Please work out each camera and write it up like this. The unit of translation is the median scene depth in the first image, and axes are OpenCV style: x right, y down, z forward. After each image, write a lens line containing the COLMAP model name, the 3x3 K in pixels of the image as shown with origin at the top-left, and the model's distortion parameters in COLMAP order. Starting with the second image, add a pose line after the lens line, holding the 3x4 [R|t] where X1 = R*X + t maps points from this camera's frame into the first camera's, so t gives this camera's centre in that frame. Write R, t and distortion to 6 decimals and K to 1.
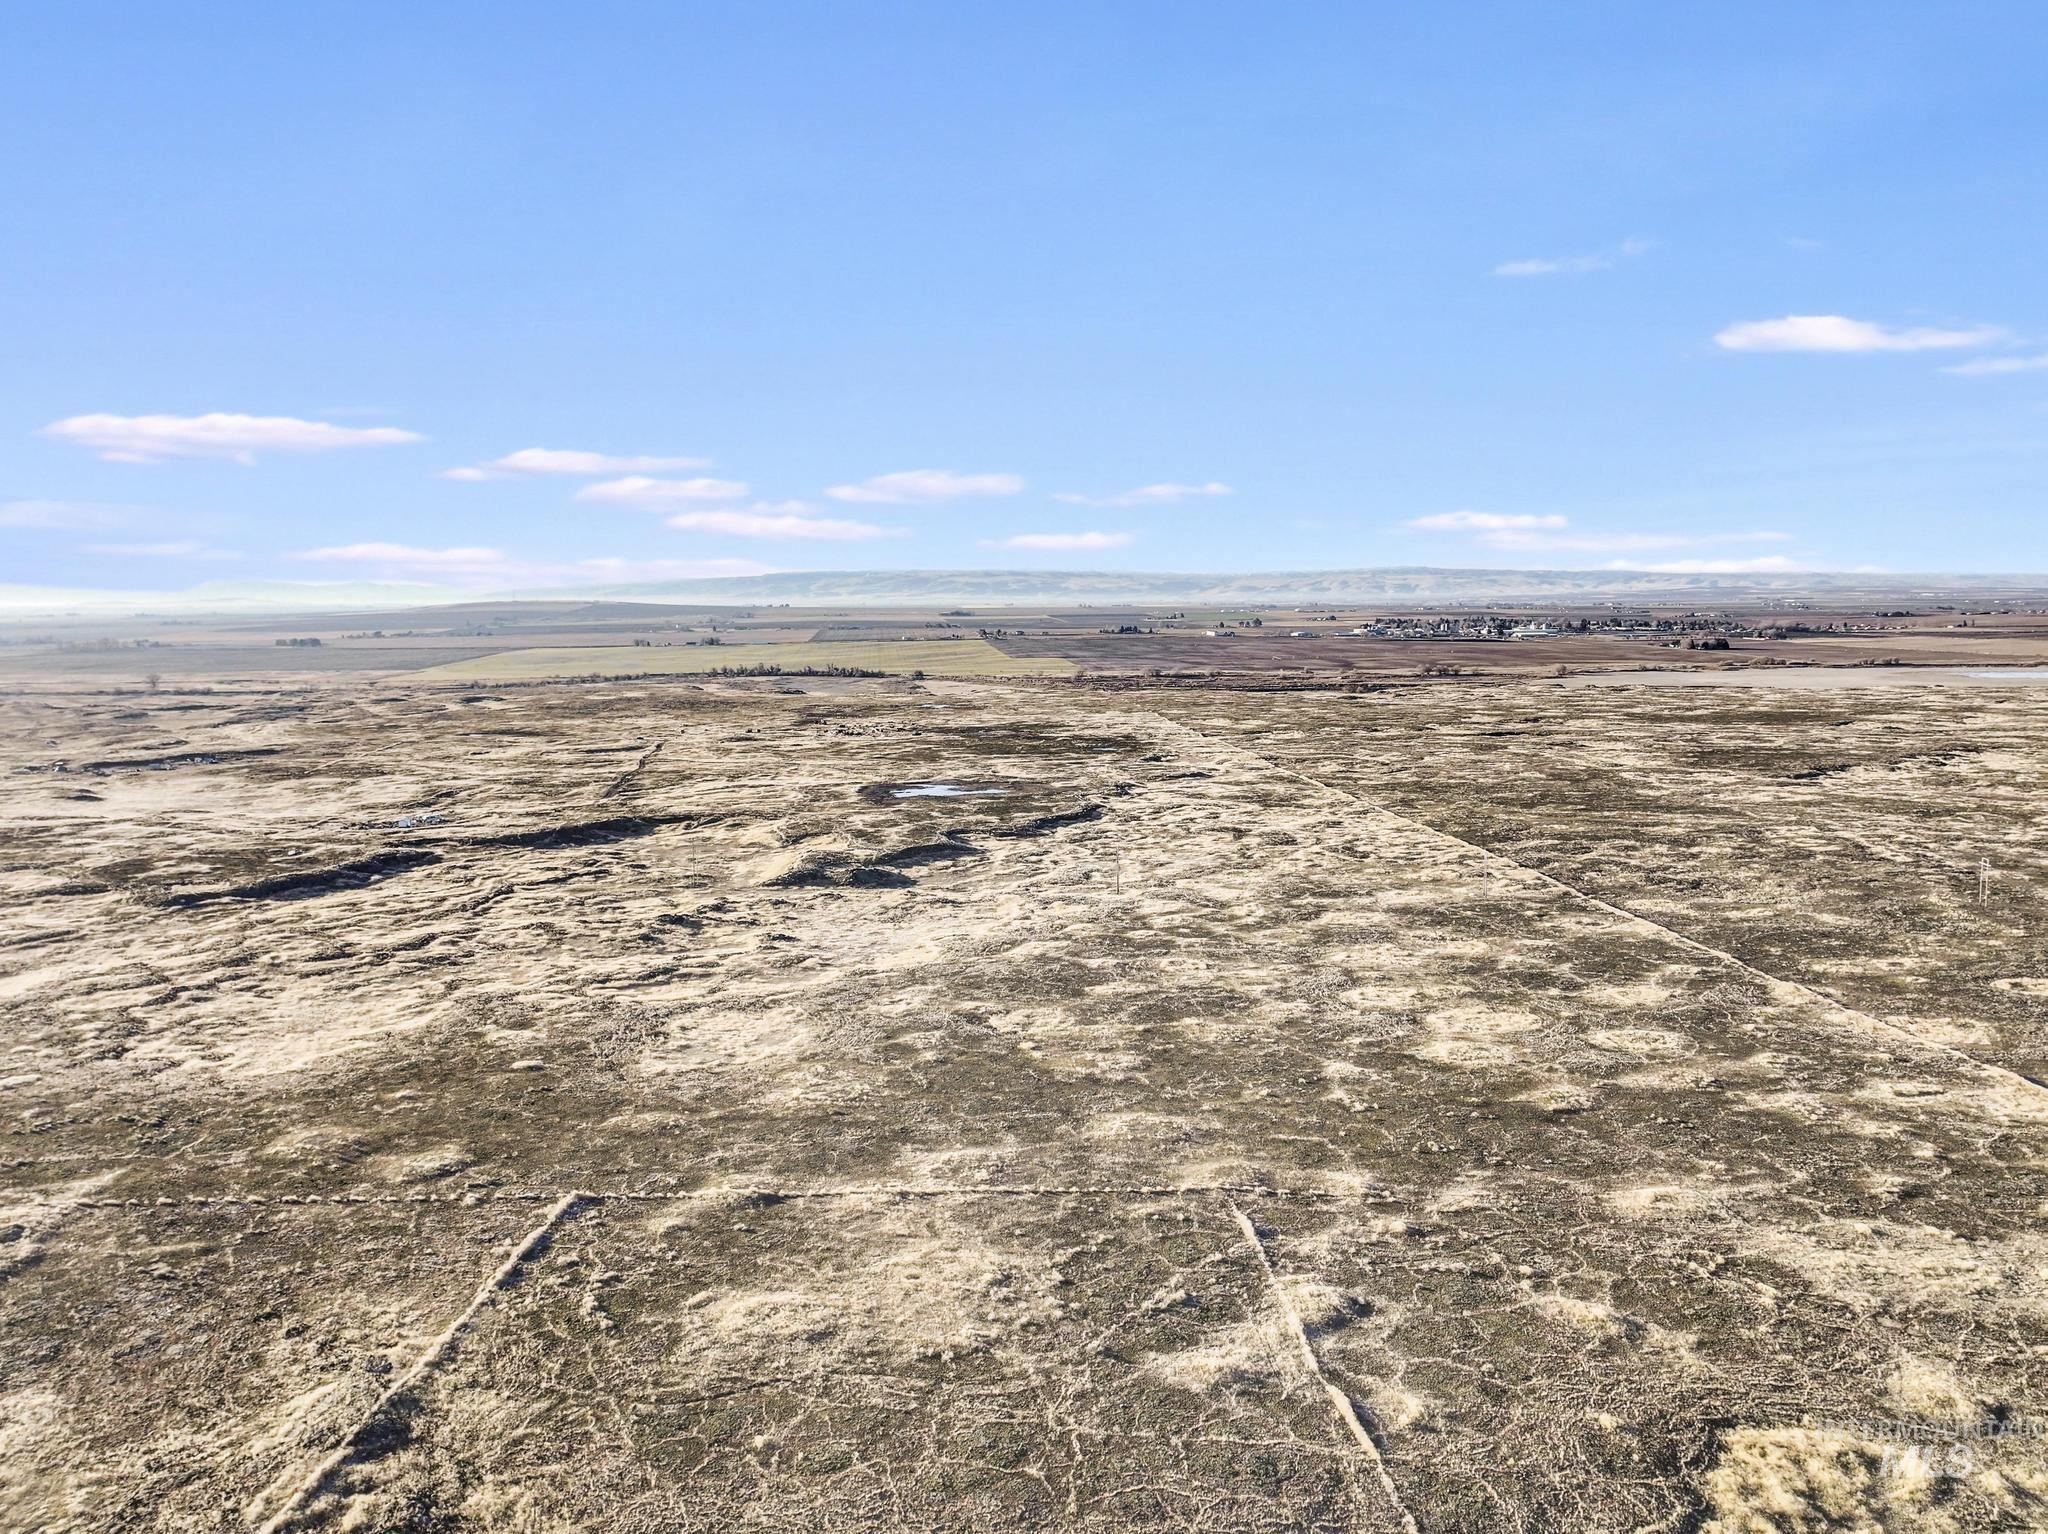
lens RADIAL K [[1470.8, 0, 1036.3], [0, 1470.8, 767.6], [0, 0, 1]] dist [0.020481, 0.007172]
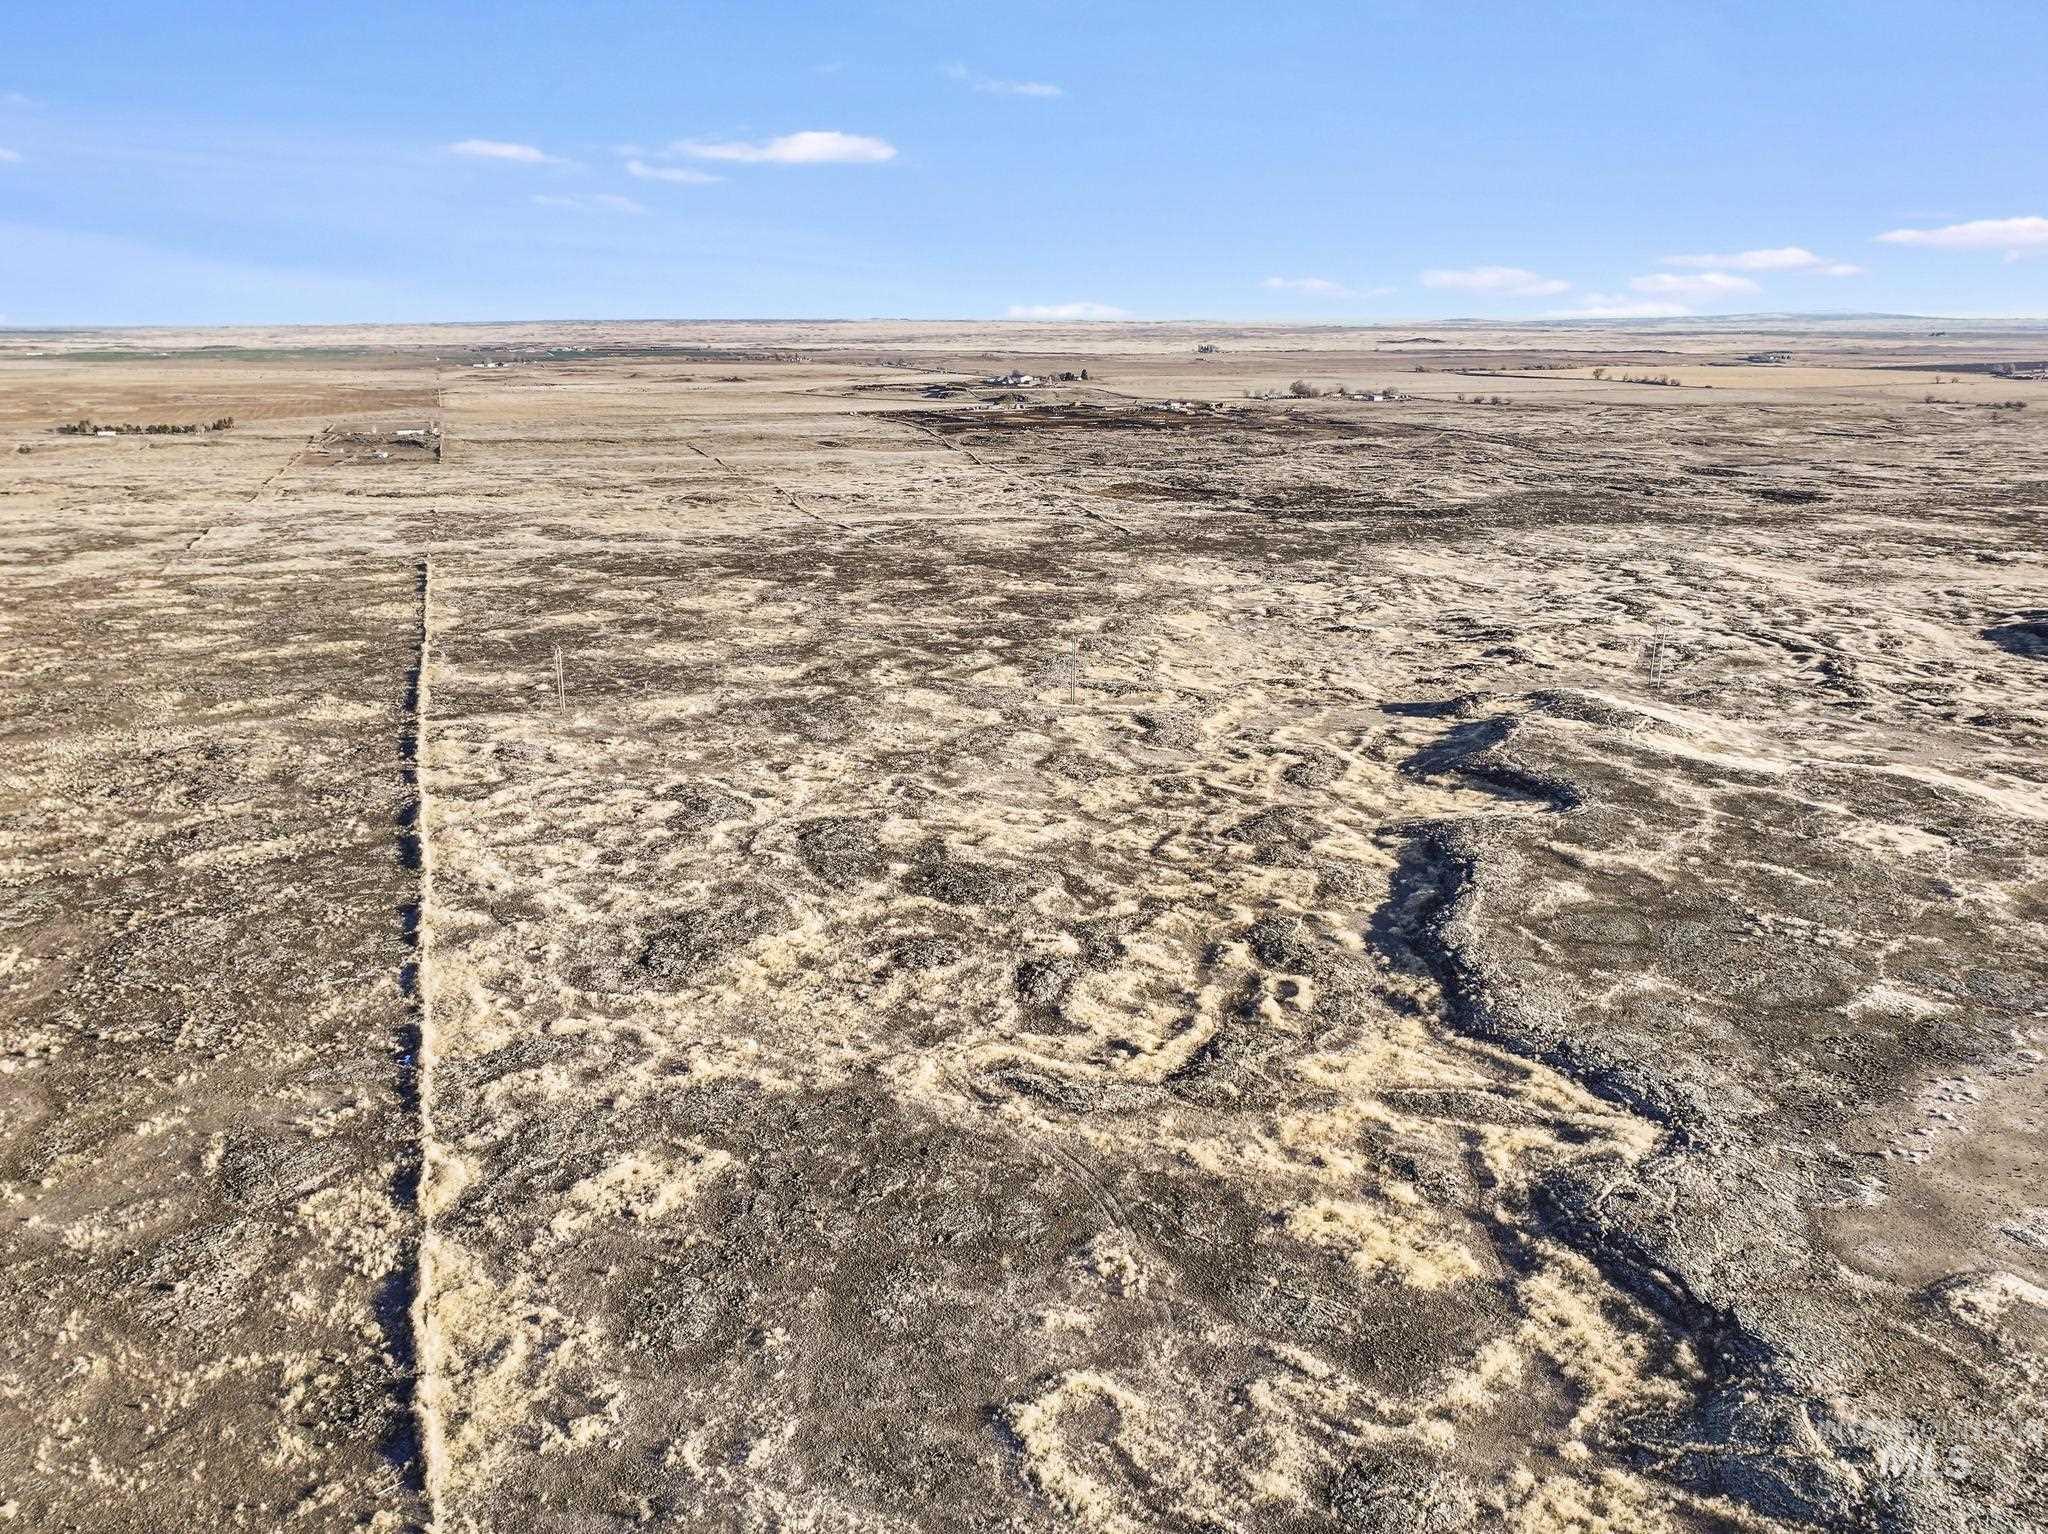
lens RADIAL K [[1470.8, 0, 1036.3], [0, 1470.8, 767.6], [0, 0, 1]] dist [0.020481, 0.007172]
pose [[-0.965120, 0.054053, -0.256168, 0.247108], [-0.052259, 0.918990, 0.390802, -0.161659], [0.256540, 0.390558, -0.884111, 1.569465]]
